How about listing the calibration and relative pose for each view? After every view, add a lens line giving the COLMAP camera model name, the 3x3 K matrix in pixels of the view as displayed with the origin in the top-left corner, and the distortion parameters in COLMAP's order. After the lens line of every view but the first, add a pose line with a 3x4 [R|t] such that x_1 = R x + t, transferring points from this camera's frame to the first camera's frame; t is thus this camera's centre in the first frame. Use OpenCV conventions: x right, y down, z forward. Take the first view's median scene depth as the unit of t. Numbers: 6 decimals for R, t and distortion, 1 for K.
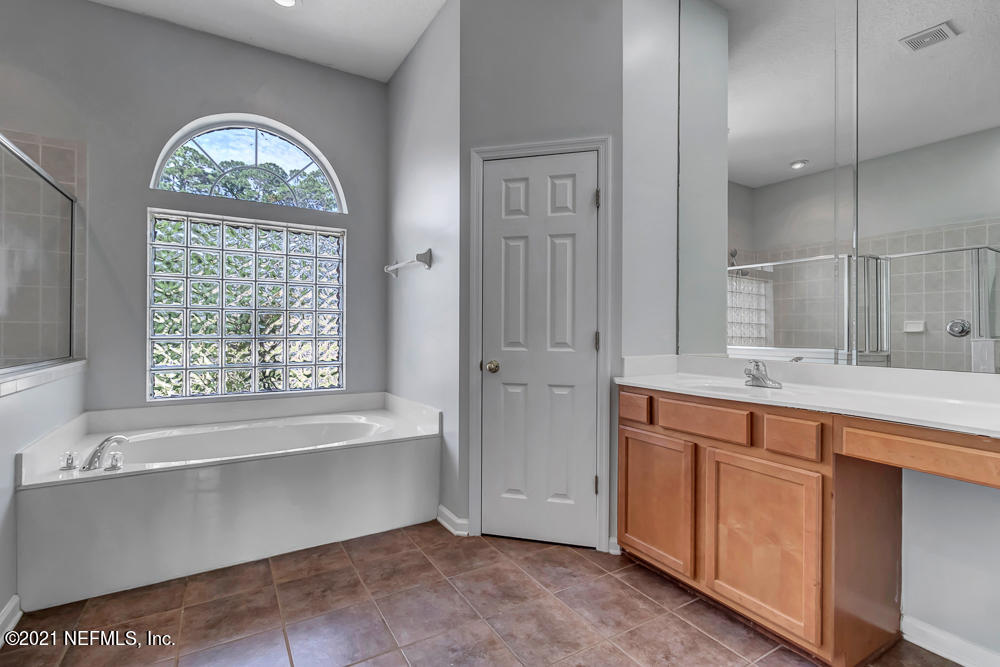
lens RADIAL K [[469.1, 0, 492.7], [0, 469.1, 329.2], [0, 0, 1]] dist [0.000125, 0.000399]
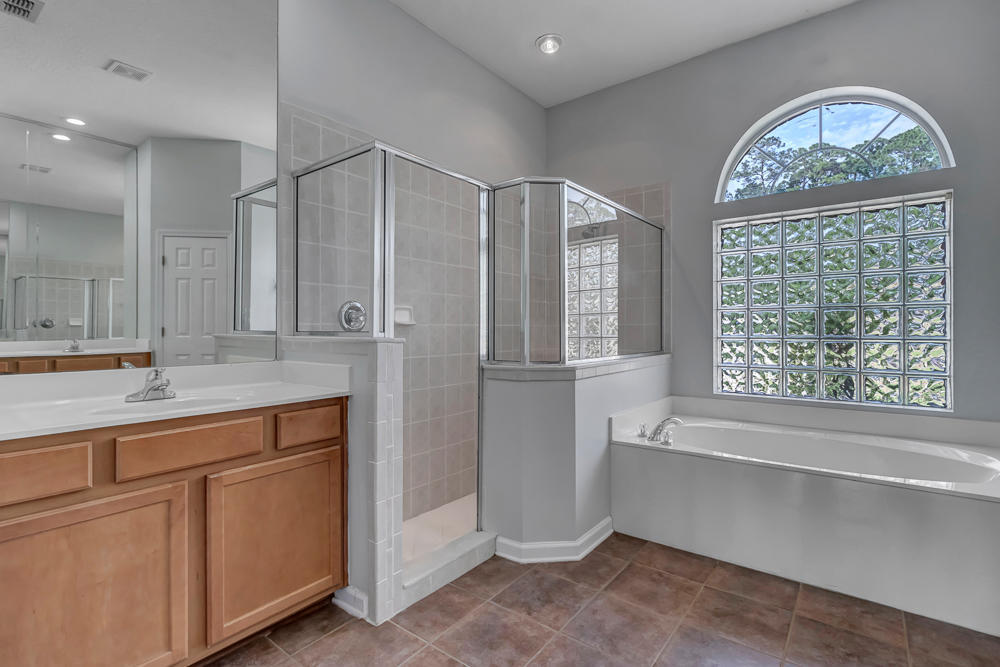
lens RADIAL K [[469.1, 0, 492.7], [0, 469.1, 329.2], [0, 0, 1]] dist [0.000125, 0.000399]
pose [[0.366338, -0.002186, -0.930479, 0.117102], [0.003690, 0.999993, -0.000896, -0.001147], [0.930474, -0.003105, 0.366344, 0.096576]]
